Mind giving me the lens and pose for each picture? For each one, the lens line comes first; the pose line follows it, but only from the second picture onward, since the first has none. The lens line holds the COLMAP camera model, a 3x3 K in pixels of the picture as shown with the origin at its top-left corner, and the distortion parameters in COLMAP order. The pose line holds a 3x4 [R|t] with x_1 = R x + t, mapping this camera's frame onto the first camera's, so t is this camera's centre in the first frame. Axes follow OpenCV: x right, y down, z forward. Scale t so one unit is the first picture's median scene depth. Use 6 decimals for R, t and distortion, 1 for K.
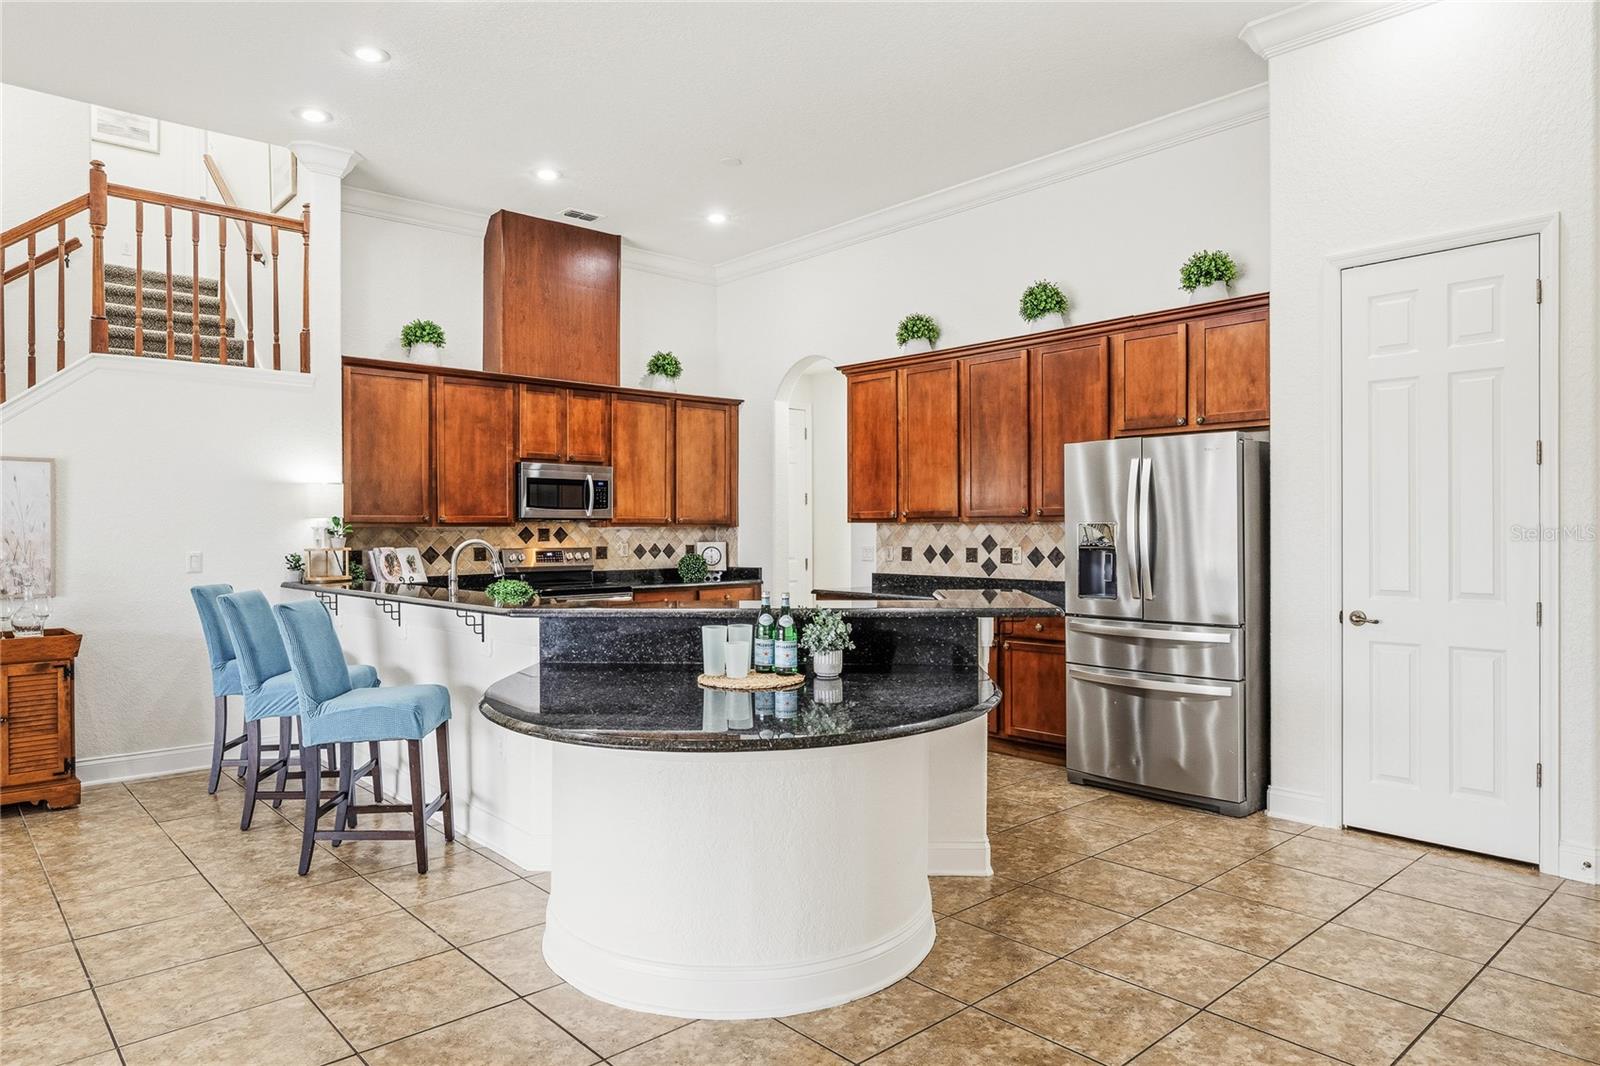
lens RADIAL K [[1007.3, 0, 807.4], [0, 1007.3, 537.0], [0, 0, 1]] dist [0.004478, -0.002975]
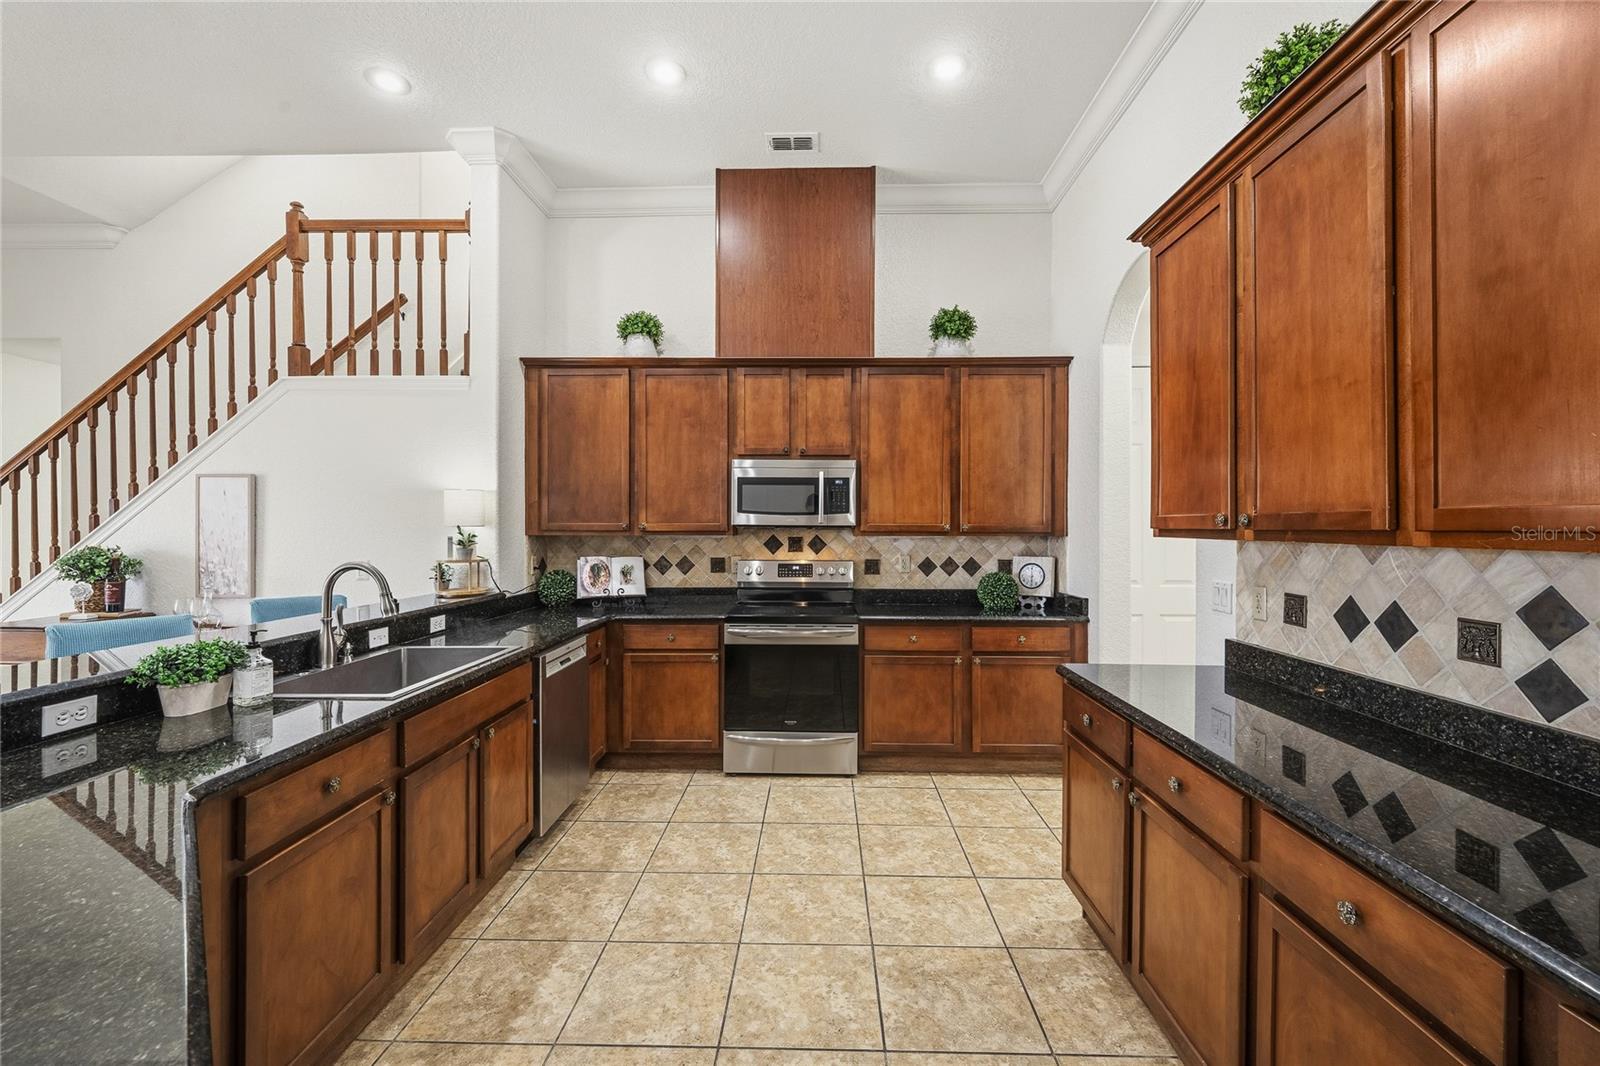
lens RADIAL K [[658.5, 0, 803.3], [0, 658.5, 530.8], [0, 0, 1]] dist [-0.005794, 0.001624]
pose [[0.721513, 0.009794, -0.692332, 0.150008], [-0.009772, 0.999944, 0.003961, -0.018056], [0.692332, 0.003908, 0.721568, 0.676026]]
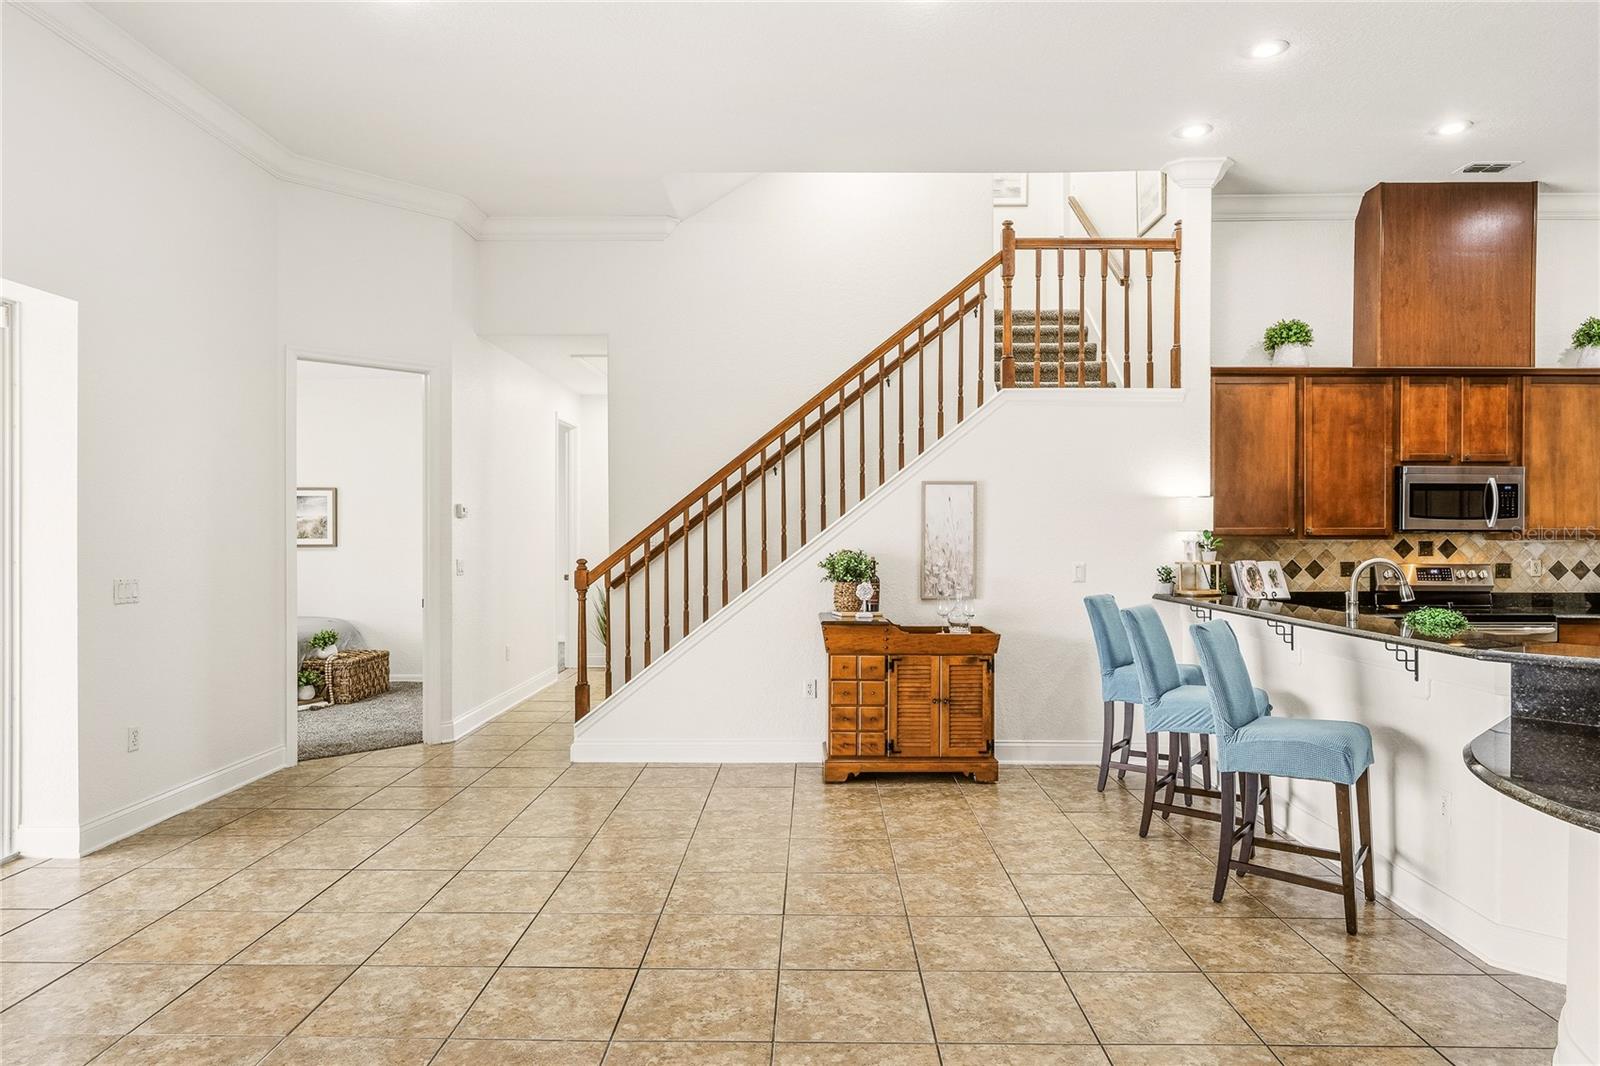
lens RADIAL K [[1007.3, 0, 795.8], [0, 1007.3, 533.0], [0, 0, 1]] dist [0.004478, -0.002975]
pose [[0.728948, 0.005253, -0.684549, -0.071994], [-0.008937, 0.999958, -0.001844, -0.010287], [0.684511, 0.007462, 0.728965, 0.000717]]
